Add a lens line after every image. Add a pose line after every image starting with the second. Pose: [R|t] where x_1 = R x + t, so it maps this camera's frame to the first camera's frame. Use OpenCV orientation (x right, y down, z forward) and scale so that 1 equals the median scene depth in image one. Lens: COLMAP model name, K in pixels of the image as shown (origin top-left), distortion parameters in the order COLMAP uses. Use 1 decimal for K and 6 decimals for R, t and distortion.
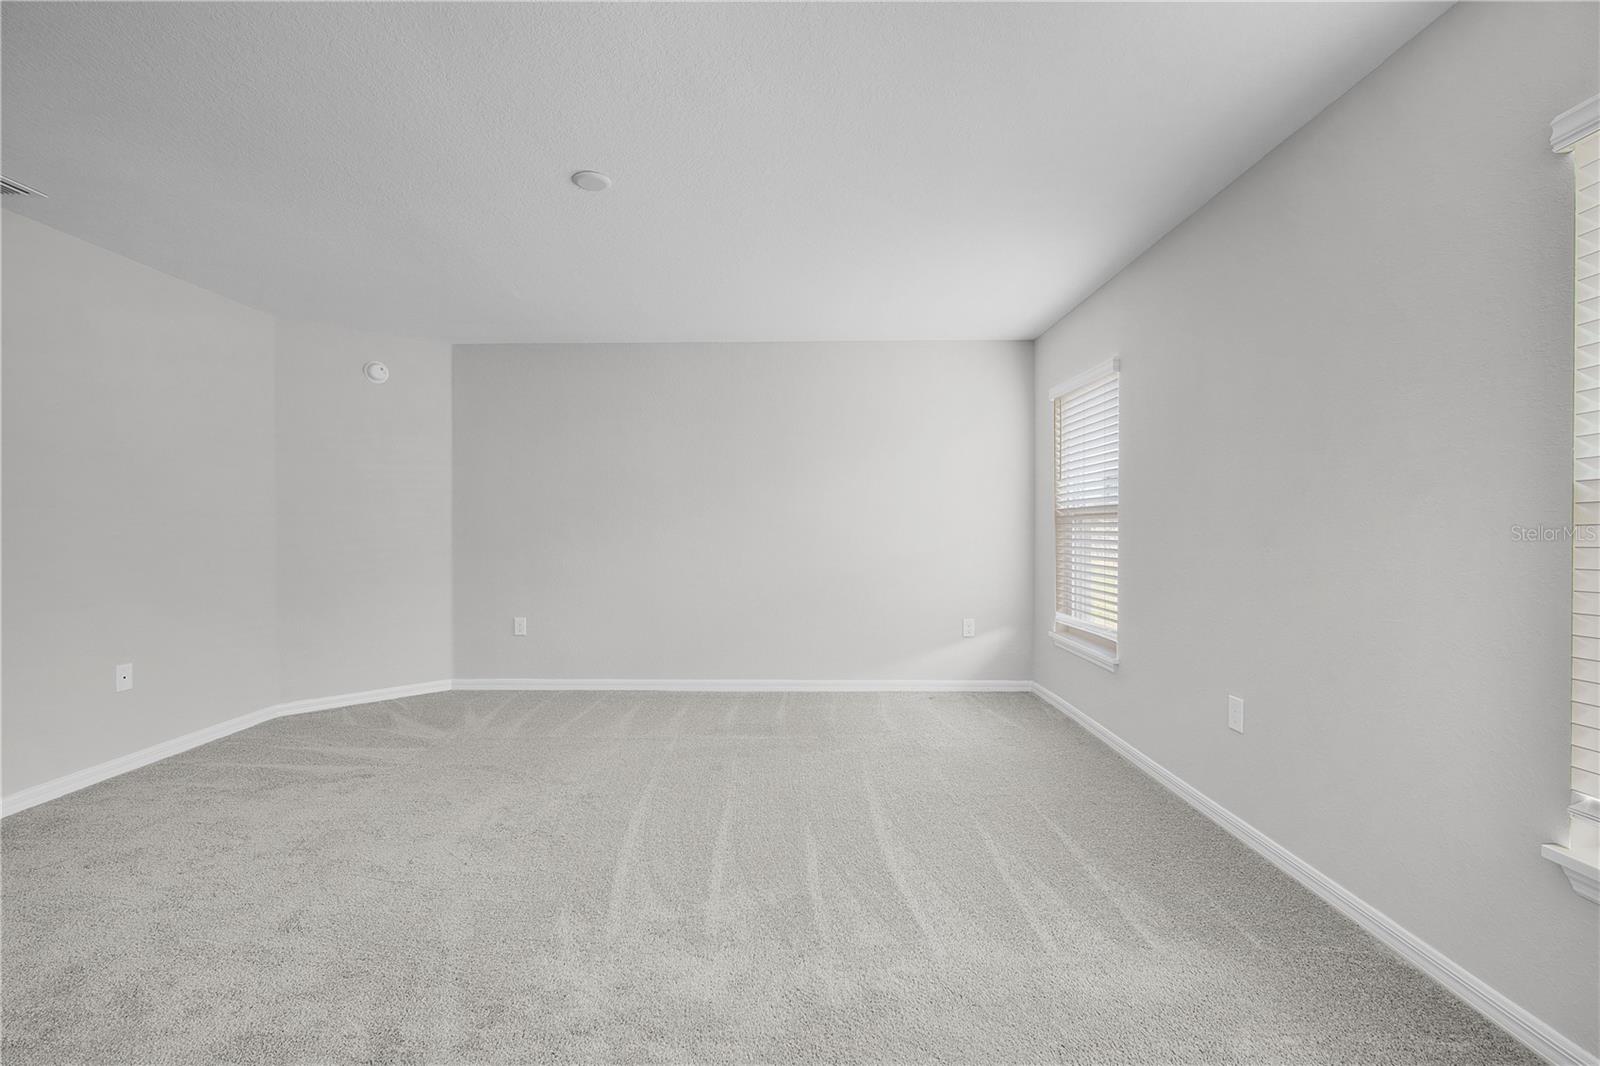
lens RADIAL K [[710.0, 0, 797.8], [0, 710.0, 536.6], [0, 0, 1]] dist [0.002507, 0.001606]
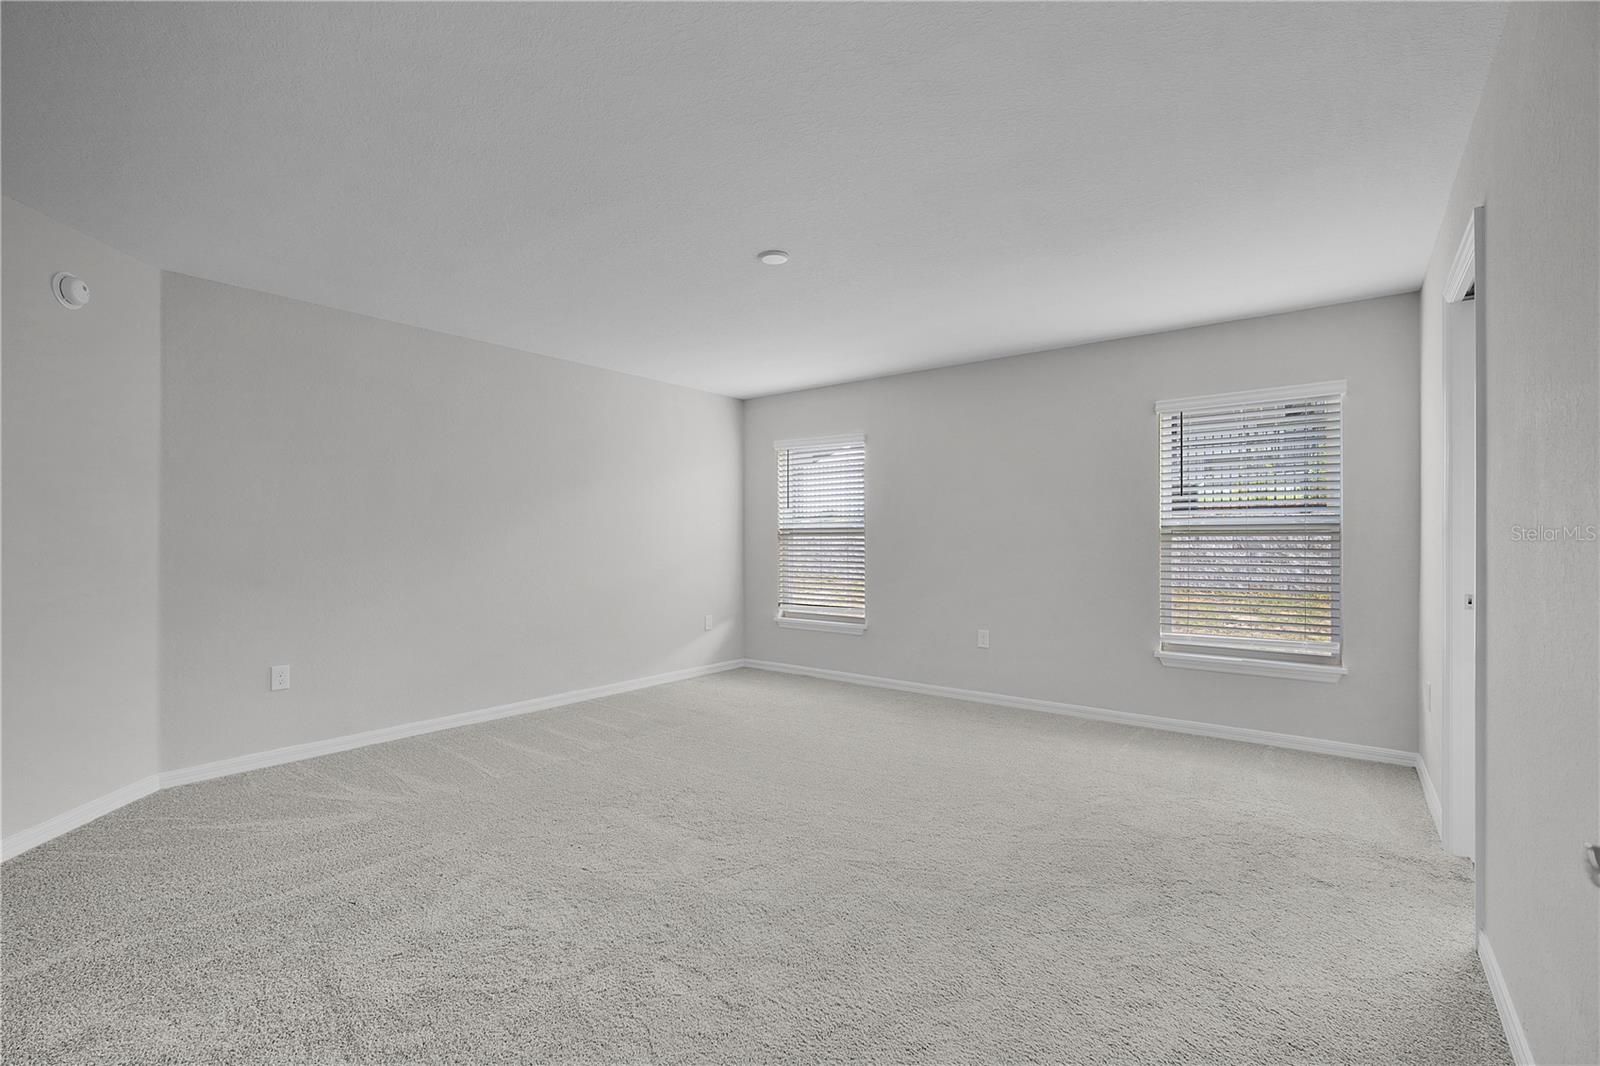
lens RADIAL K [[710.0, 0, 794.2], [0, 710.0, 533.1], [0, 0, 1]] dist [0.002507, 0.001606]
pose [[0.609573, 0.006347, 0.792704, -0.701591], [0.007922, 0.999869, -0.014098, -0.009479], [-0.792690, 0.014874, 0.609443, 0.134625]]
